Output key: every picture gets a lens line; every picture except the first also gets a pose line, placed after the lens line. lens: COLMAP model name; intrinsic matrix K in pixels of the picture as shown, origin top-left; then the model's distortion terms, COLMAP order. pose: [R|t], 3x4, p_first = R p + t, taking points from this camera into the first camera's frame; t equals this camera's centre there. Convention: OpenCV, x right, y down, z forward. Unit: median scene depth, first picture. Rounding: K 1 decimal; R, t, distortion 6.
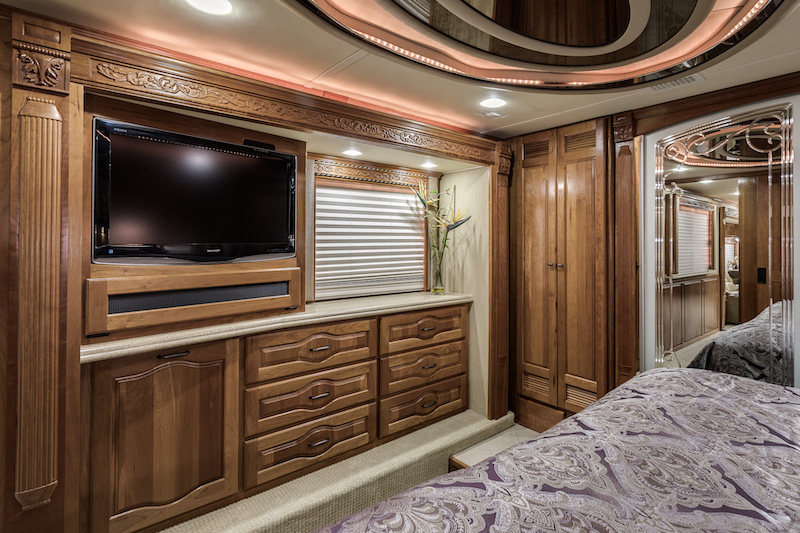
lens RADIAL K [[415.8, 0, 397.2], [0, 415.8, 239.6], [0, 0, 1]] dist [-0.003177, -0.000101]
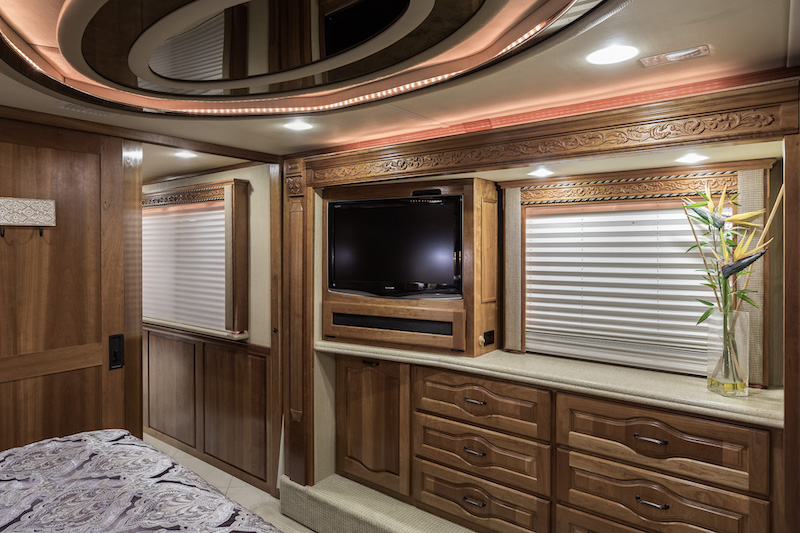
lens RADIAL K [[493.8, 0, 397.2], [0, 493.8, 245.9], [0, 0, 1]] dist [-0.015766, -0.003047]
pose [[0.206229, 0.001543, -0.978503, 0.867423], [0.009669, 0.999947, 0.003614, -0.089405], [0.978456, -0.010207, 0.206203, 0.628921]]
